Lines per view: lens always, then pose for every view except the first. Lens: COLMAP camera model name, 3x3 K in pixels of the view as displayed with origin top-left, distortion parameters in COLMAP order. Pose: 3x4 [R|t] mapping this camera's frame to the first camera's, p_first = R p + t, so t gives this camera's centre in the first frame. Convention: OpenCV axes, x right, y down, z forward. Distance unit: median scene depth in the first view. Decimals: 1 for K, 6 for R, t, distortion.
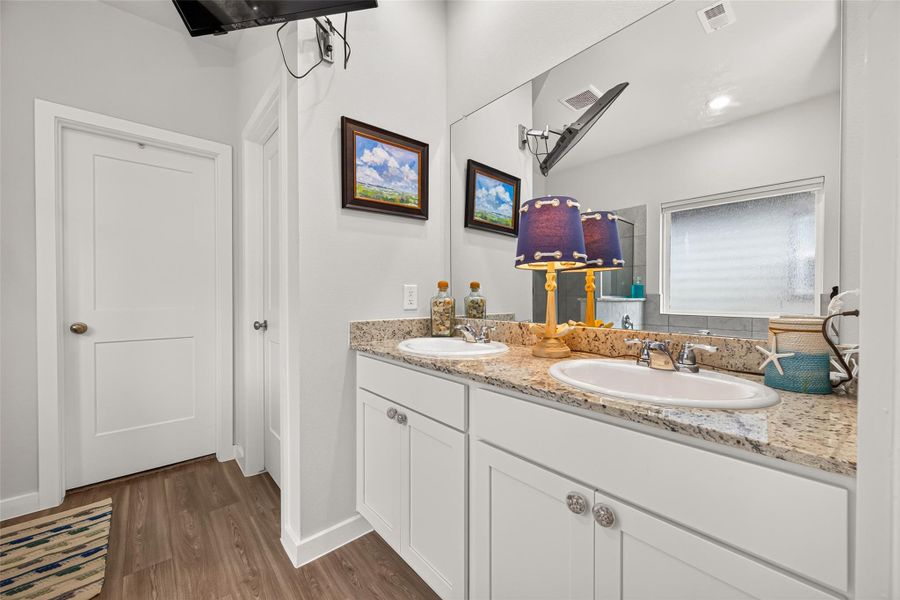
lens RADIAL K [[349.4, 0, 453.6], [0, 349.4, 301.8], [0, 0, 1]] dist [0.009116, -0.003439]
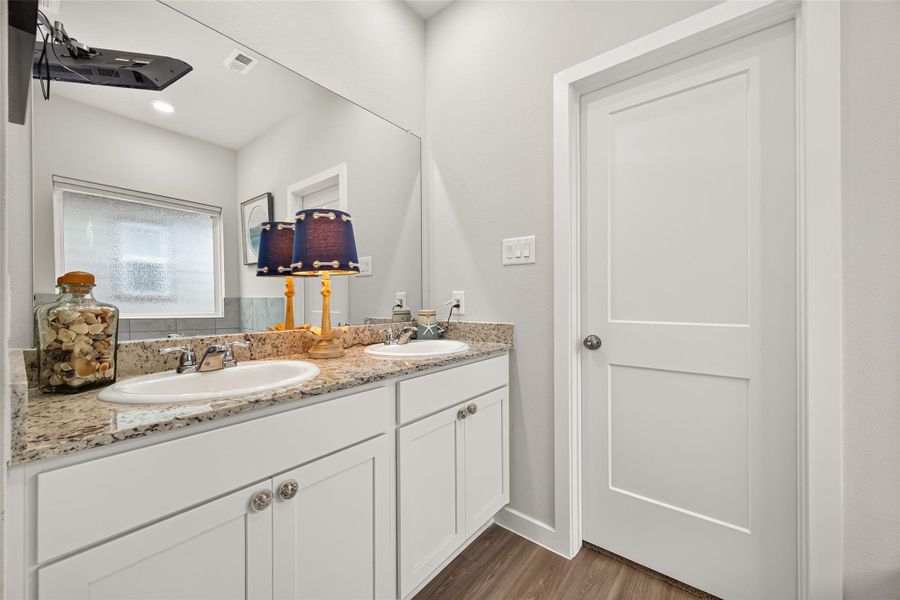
lens RADIAL K [[349.4, 0, 456.3], [0, 349.4, 298.7], [0, 0, 1]] dist [0.009116, -0.003439]
pose [[-0.169641, -0.008368, 0.985470, -0.872206], [0.010236, 0.999895, 0.010252, -0.033803], [-0.985453, 0.011826, -0.169538, 0.785622]]
